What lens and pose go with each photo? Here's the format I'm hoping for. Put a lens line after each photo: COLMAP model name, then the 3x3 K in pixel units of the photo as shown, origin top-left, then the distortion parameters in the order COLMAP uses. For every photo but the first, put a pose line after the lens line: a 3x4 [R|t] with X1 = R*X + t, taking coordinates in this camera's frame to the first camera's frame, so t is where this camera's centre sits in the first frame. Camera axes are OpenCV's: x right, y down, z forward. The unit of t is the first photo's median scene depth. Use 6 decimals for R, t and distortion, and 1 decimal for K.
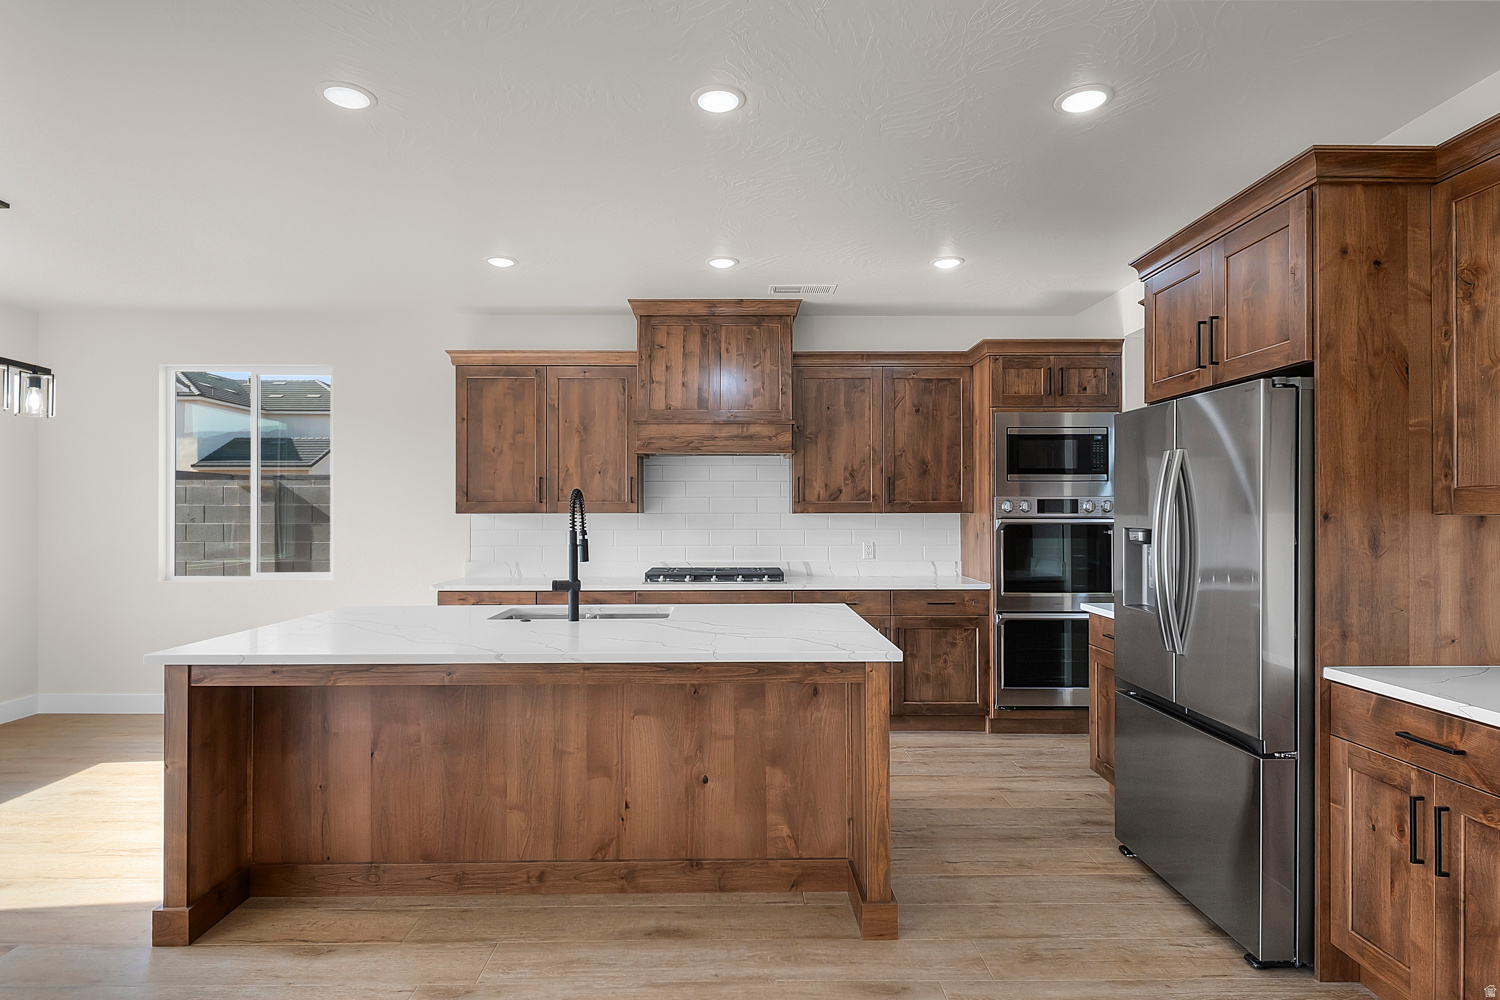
lens RADIAL K [[807.8, 0, 735.0], [0, 807.8, 505.1], [0, 0, 1]] dist [0.010687, -0.003750]
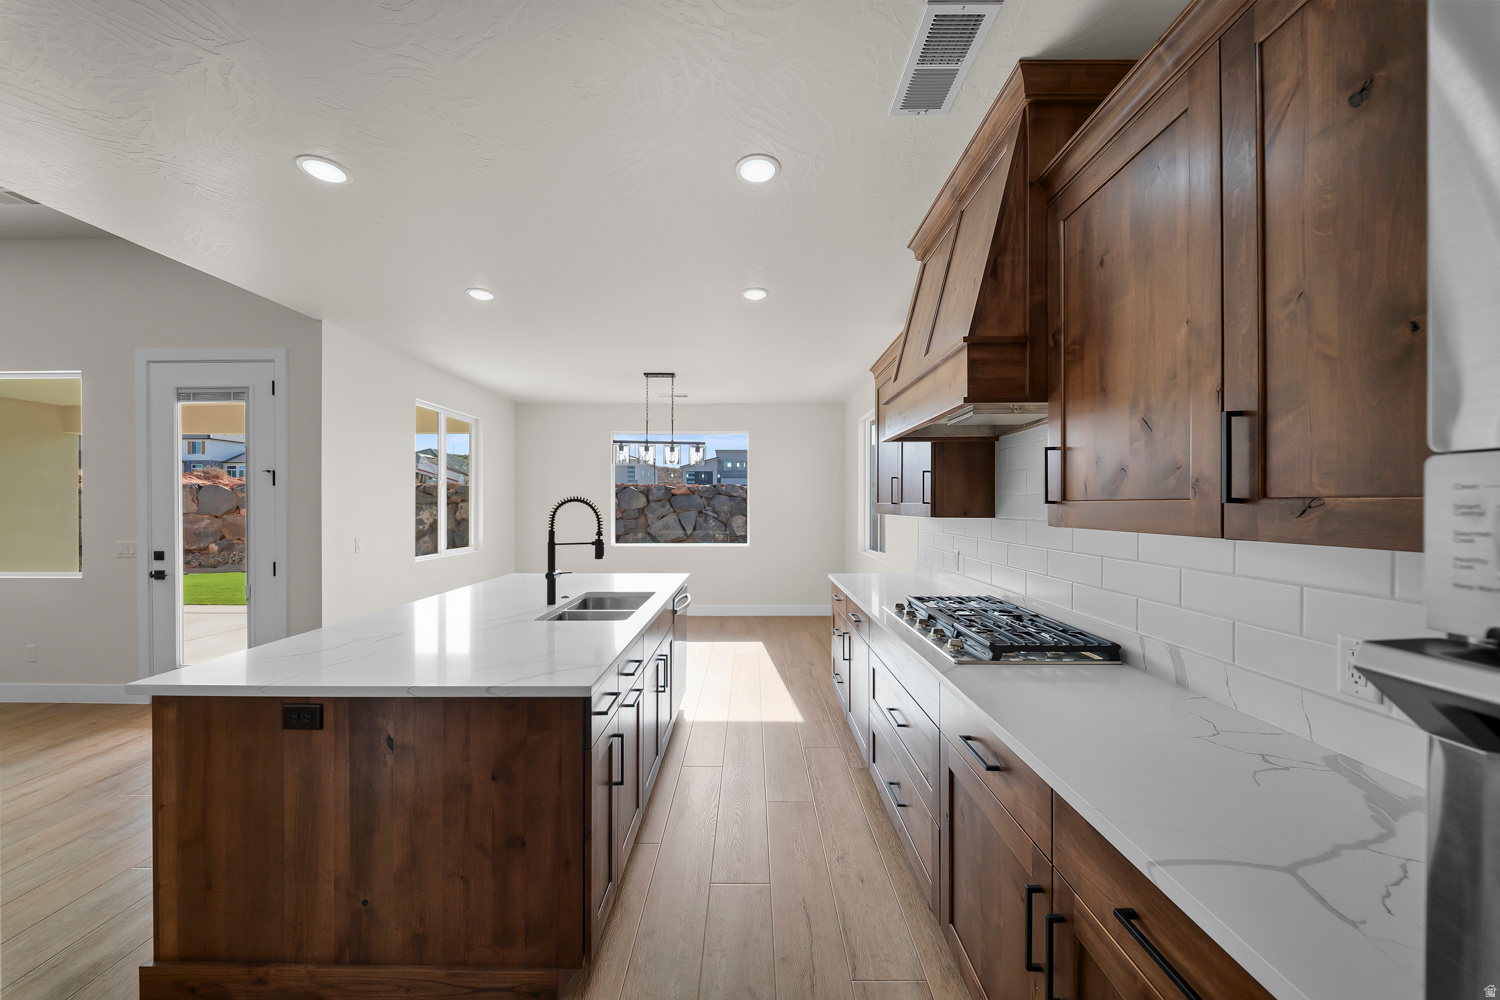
lens RADIAL K [[528.7, 0, 739.7], [0, 528.7, 505.0], [0, 0, 1]] dist [0.001153, -0.000492]
pose [[-0.018272, -0.002200, -0.999831, 0.666124], [0.004546, 0.999987, -0.002283, -0.003885], [0.999823, -0.004587, -0.018262, 1.460605]]
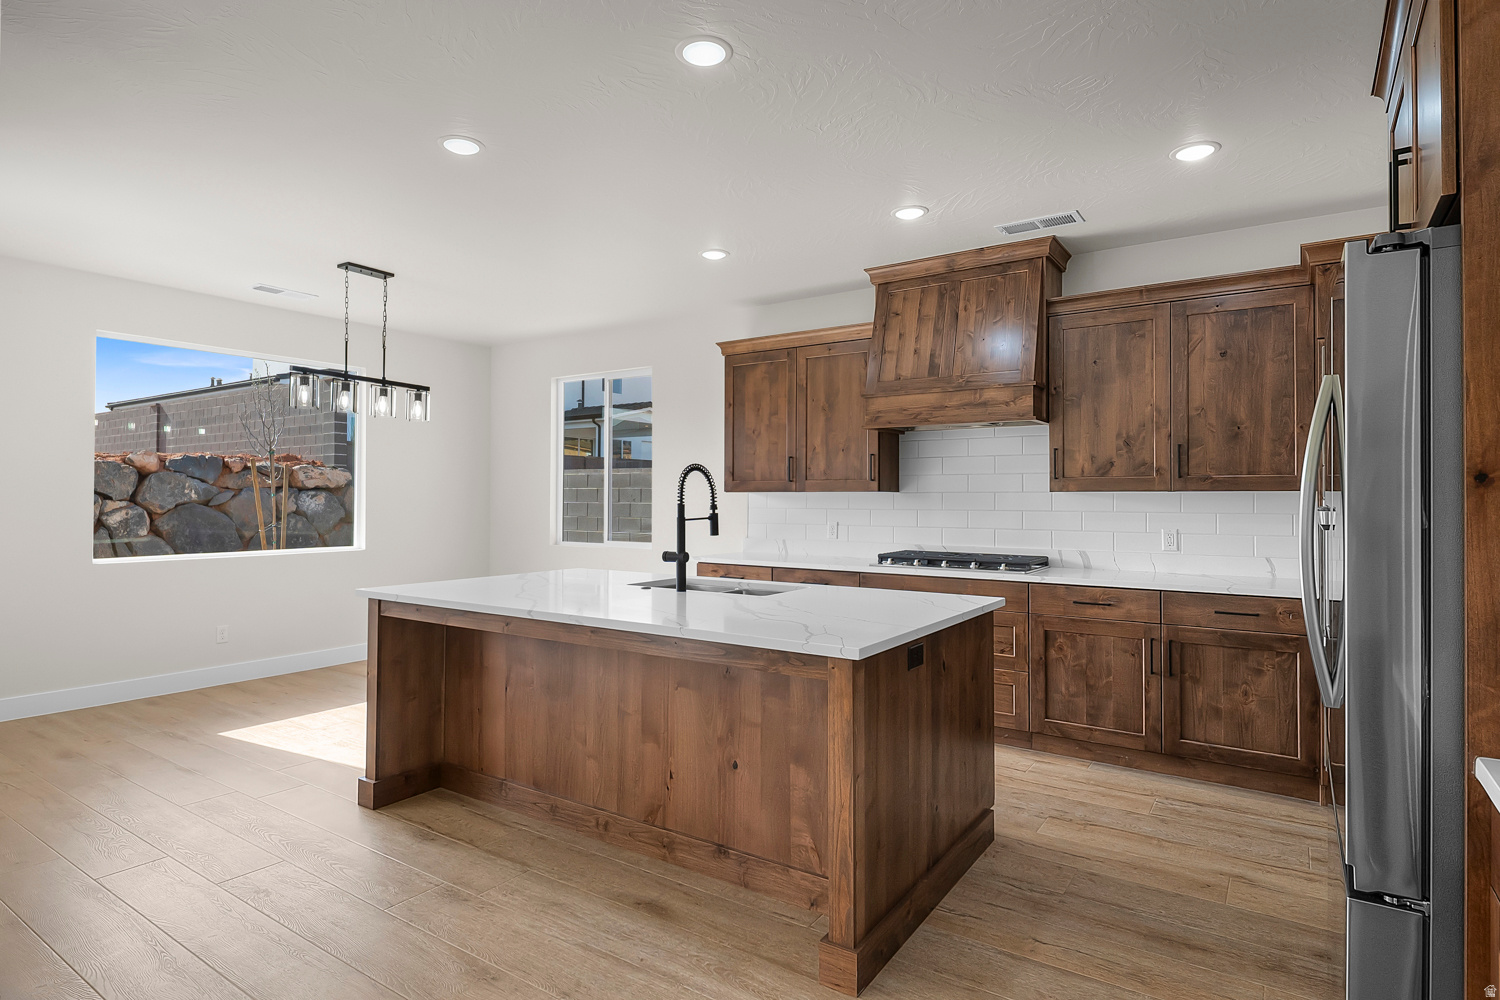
lens RADIAL K [[807.8, 0, 734.9], [0, 807.8, 485.4], [0, 0, 1]] dist [0.010687, -0.003750]
pose [[0.816260, -0.005600, -0.577658, 0.511851], [0.000351, 0.999958, -0.009198, 0.019854], [0.577685, 0.007305, 0.816227, 0.221987]]
